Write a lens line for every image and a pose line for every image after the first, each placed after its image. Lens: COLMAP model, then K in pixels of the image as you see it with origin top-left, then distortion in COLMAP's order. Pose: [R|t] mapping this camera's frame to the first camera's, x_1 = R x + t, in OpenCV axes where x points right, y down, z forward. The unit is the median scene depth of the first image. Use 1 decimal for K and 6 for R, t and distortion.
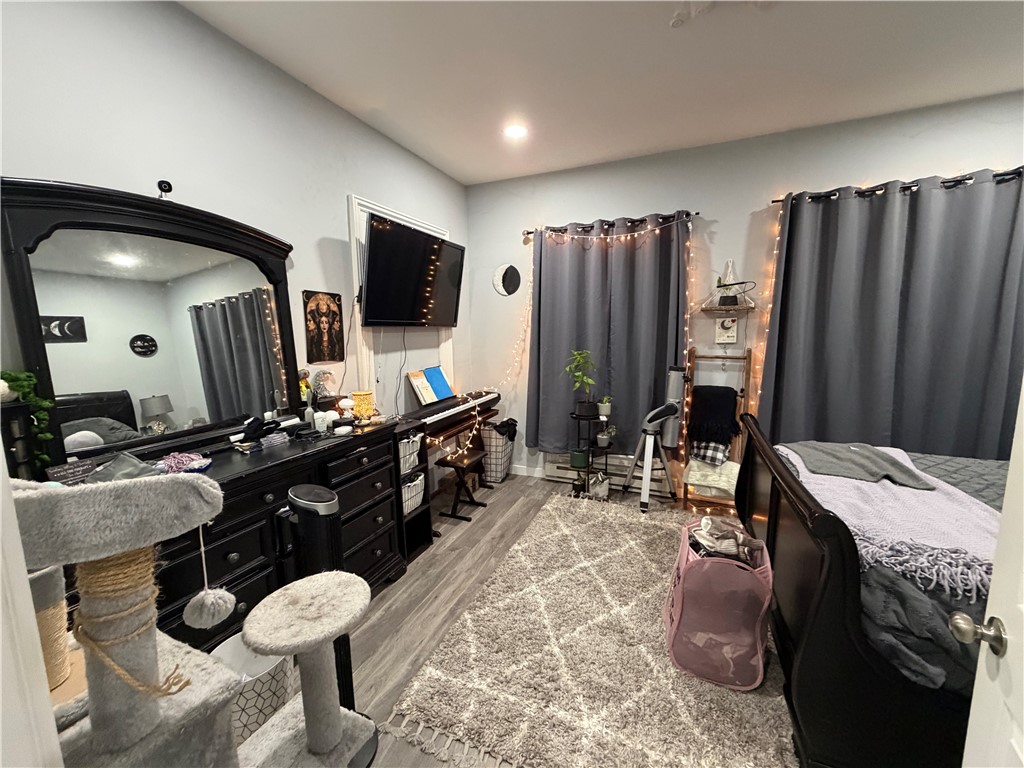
lens RADIAL K [[409.7, 0, 511.2], [0, 409.7, 387.0], [0, 0, 1]] dist [-0.000498, 0.000187]
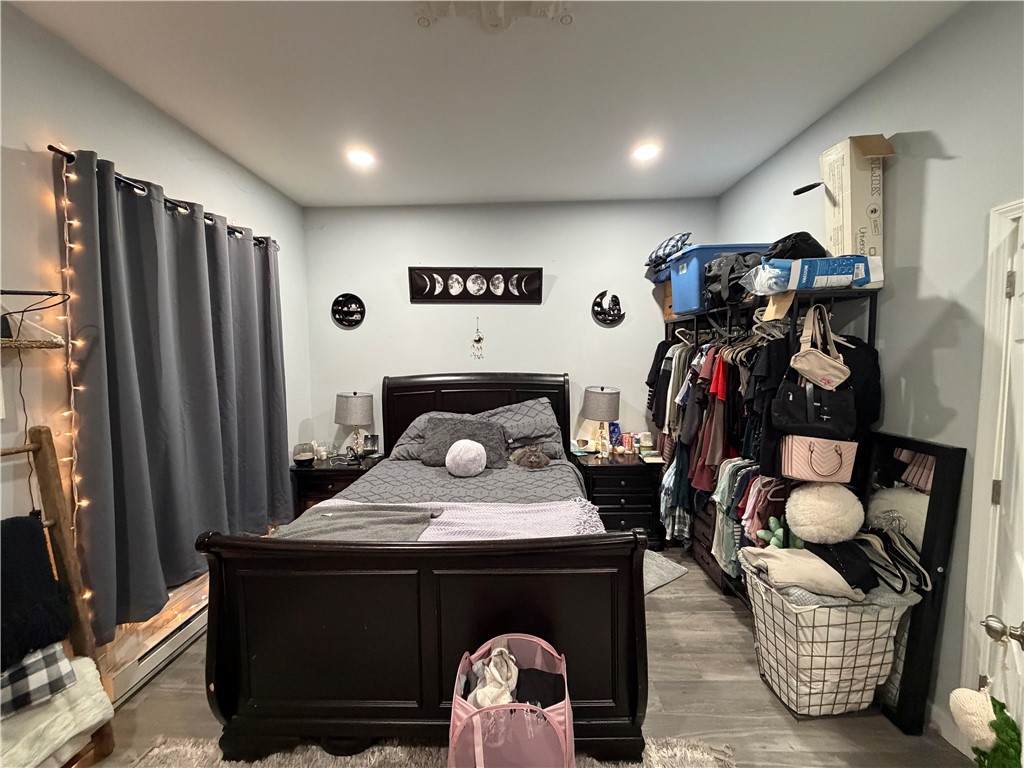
lens RADIAL K [[409.7, 0, 510.9], [0, 409.7, 384.7], [0, 0, 1]] dist [-0.000498, 0.000187]
pose [[-0.355712, -0.033404, 0.933998, -0.075518], [0.155730, 0.983271, 0.094475, -0.104744], [-0.921530, 0.179058, -0.344560, 0.662383]]
